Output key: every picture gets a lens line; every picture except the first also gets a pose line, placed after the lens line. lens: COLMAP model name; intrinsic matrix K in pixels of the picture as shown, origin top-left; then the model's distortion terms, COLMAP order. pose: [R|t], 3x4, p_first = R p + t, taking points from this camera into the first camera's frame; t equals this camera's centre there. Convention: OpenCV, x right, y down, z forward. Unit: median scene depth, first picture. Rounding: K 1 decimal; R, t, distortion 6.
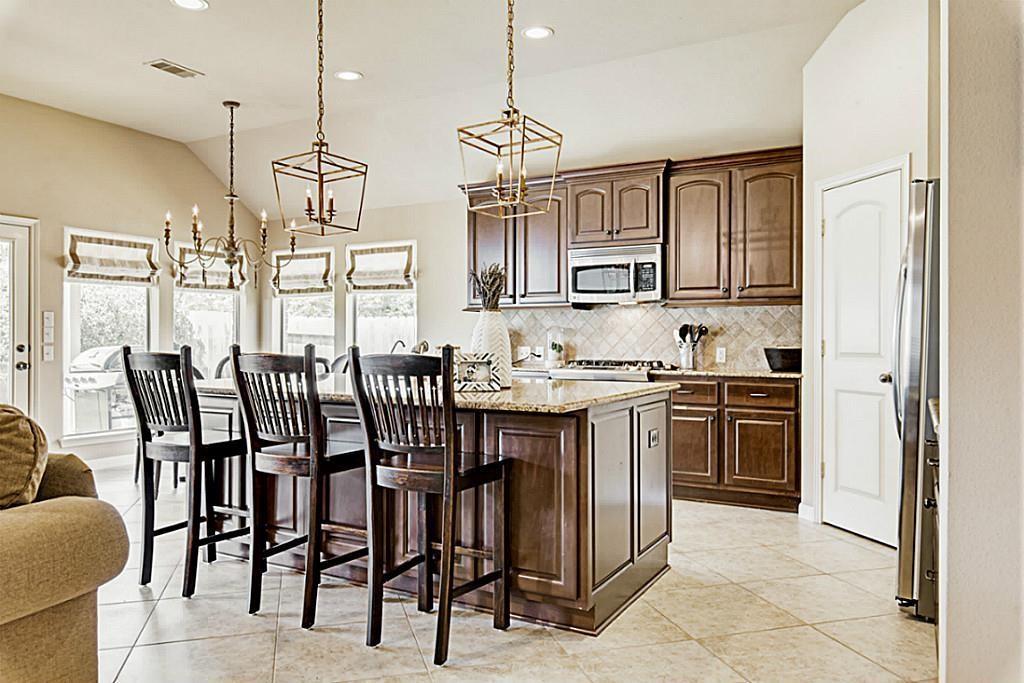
lens RADIAL K [[733.4, 0, 510.5], [0, 733.4, 336.6], [0, 0, 1]] dist [0.001341, 0.000168]
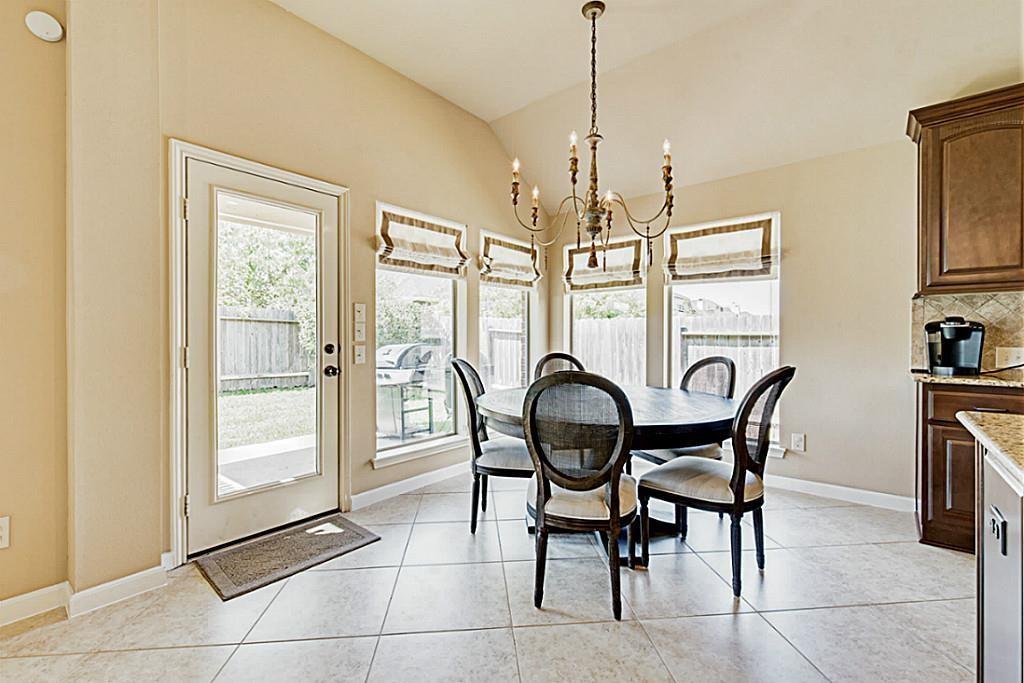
lens RADIAL K [[441.2, 0, 510.4], [0, 441.2, 339.7], [0, 0, 1]] dist [0.002149, 0.000384]
pose [[0.982714, -0.000398, -0.185128, -0.338403], [0.001808, 0.999971, 0.007448, 0.002597], [0.185120, -0.007654, 0.982686, 0.496451]]
